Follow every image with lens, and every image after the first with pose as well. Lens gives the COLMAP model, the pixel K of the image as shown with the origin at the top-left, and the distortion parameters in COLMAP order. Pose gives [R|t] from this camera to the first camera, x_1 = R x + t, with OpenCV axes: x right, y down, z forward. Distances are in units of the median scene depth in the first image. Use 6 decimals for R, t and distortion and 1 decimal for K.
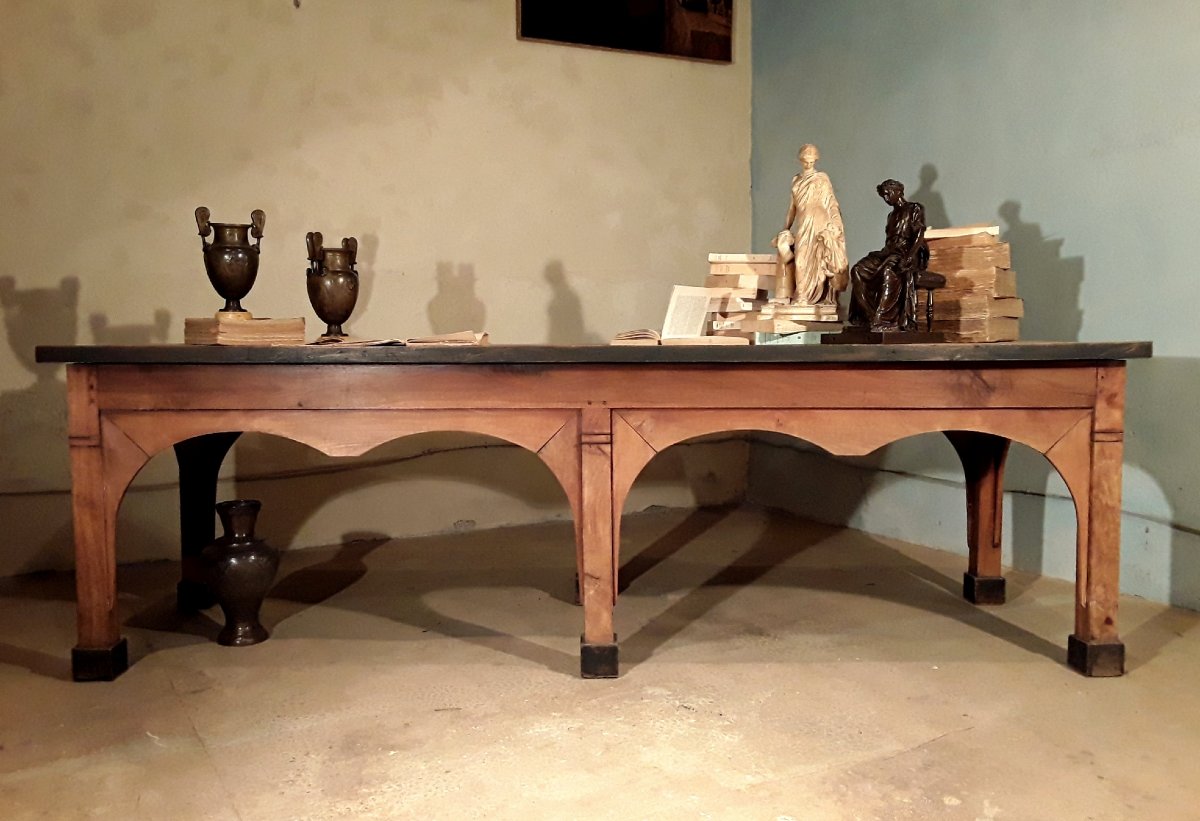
lens RADIAL K [[1002.7, 0, 574.2], [0, 1002.7, 427.5], [0, 0, 1]] dist [0.040934, -0.020963]
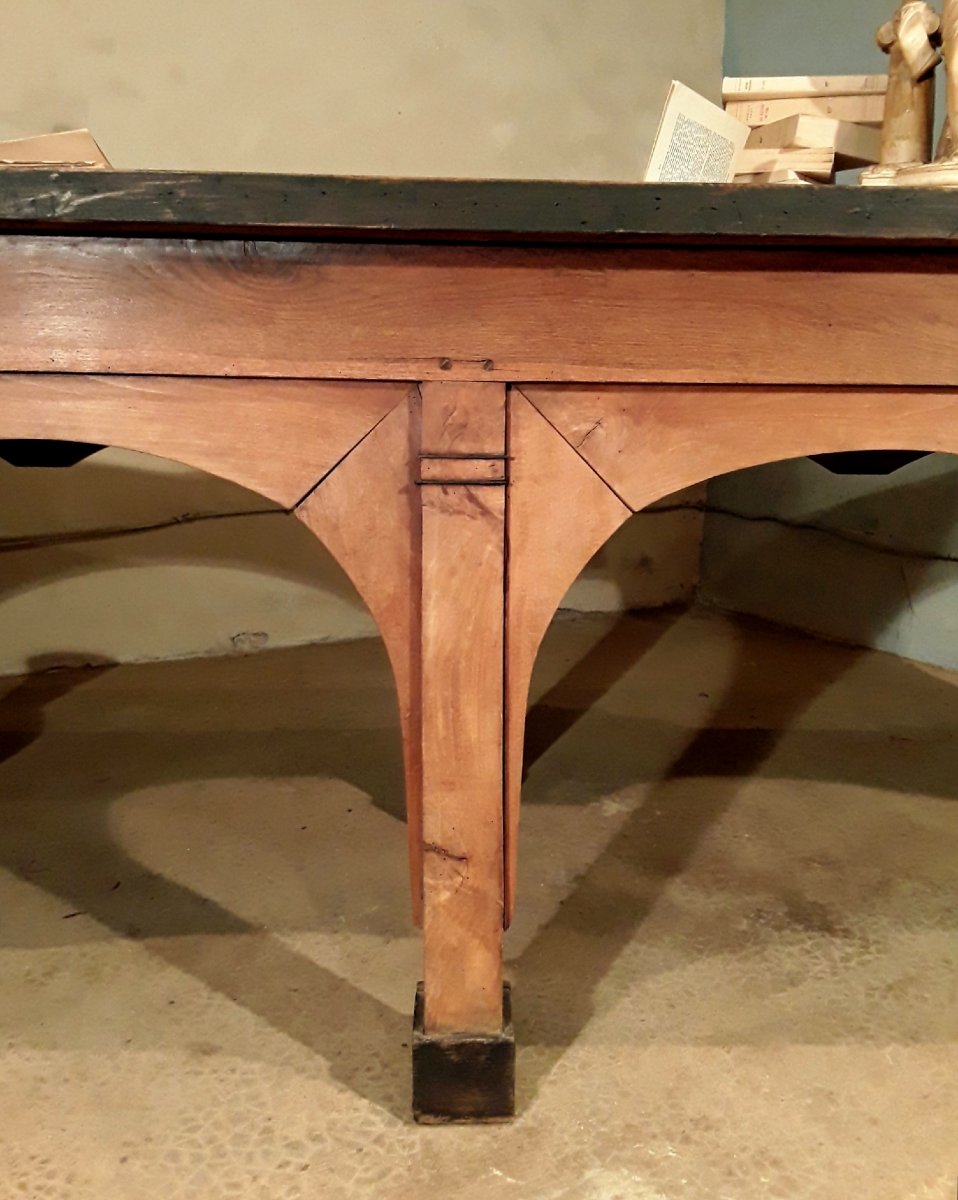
lens RADIAL K [[1053.7, 0, 492.2], [0, 1053.7, 574.7], [0, 0, 1]] dist [0.077689, -0.123504]
pose [[0.999102, 0.013084, 0.040305, 0.017217], [-0.015764, 0.997633, 0.066928, 0.021966], [-0.039334, -0.067504, 0.996943, 0.601909]]
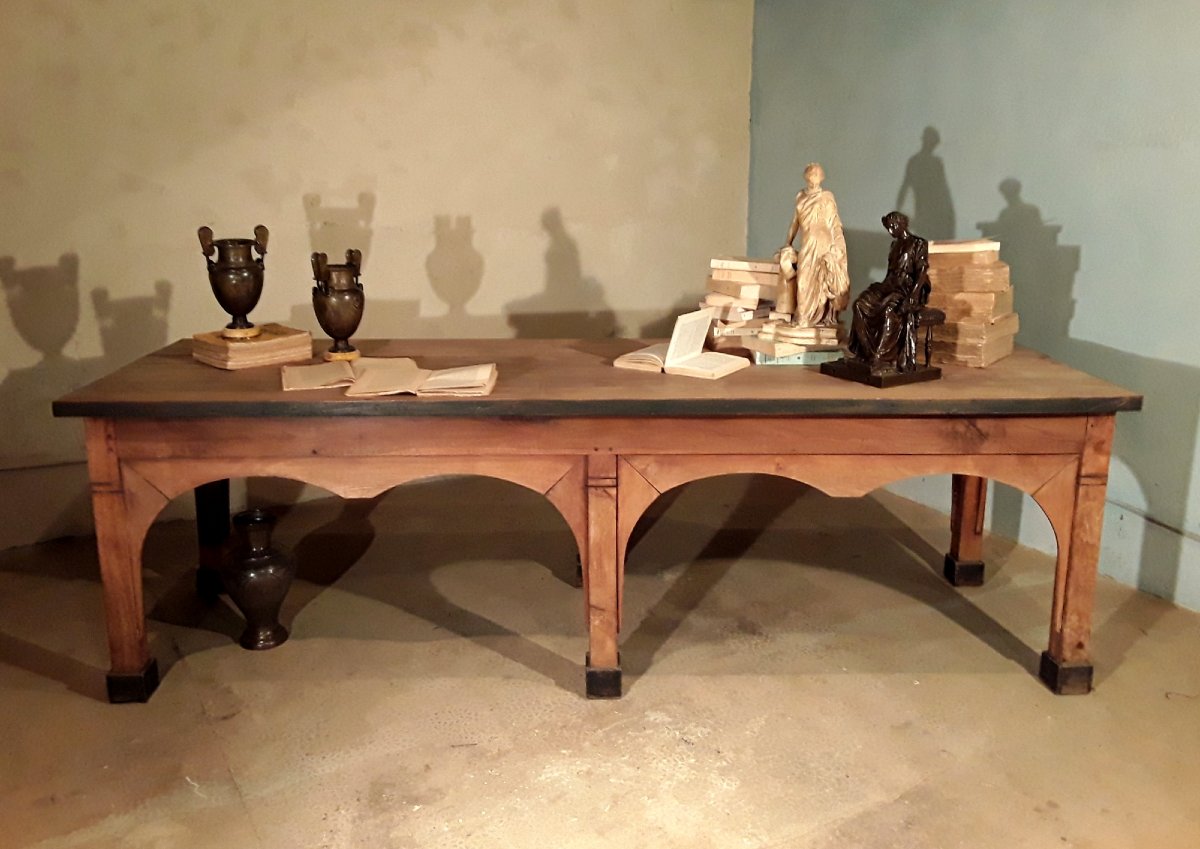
lens RADIAL K [[990.1, 0, 571.1], [0, 990.1, 383.9], [0, 0, 1]] dist [0.048832, -0.051065]
pose [[0.999919, -0.001062, 0.012701, -0.021996], [-0.000760, 0.989785, 0.142564, -0.224421], [-0.012723, -0.142562, 0.989704, 0.001890]]
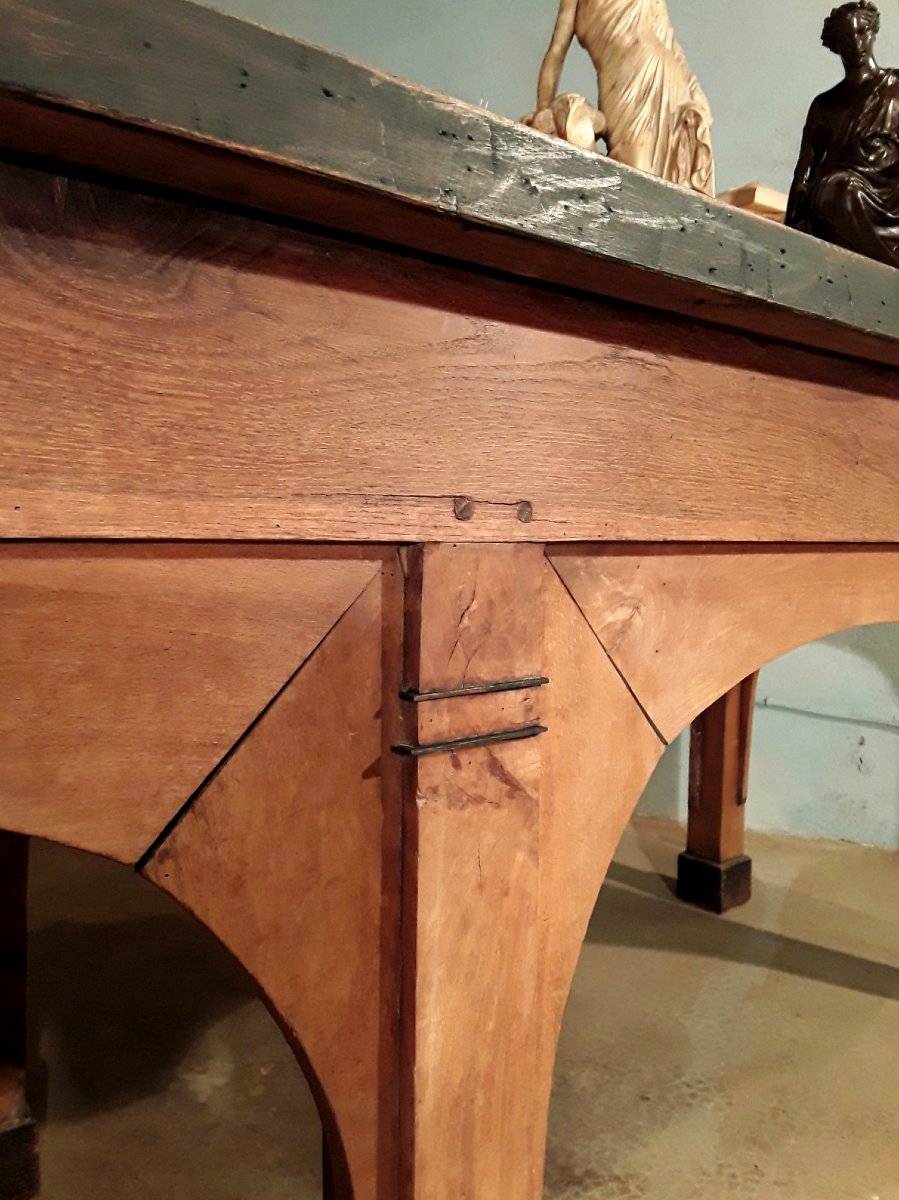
lens RADIAL K [[994.6, 0, 455.1], [0, 994.6, 585.4], [0, 0, 1]] dist [0.057396, -0.068819]
pose [[0.747578, -0.021762, 0.663818, -0.092166], [0.031803, 0.999490, -0.003049, -0.010416], [-0.663413, 0.023391, 0.747888, 0.831659]]
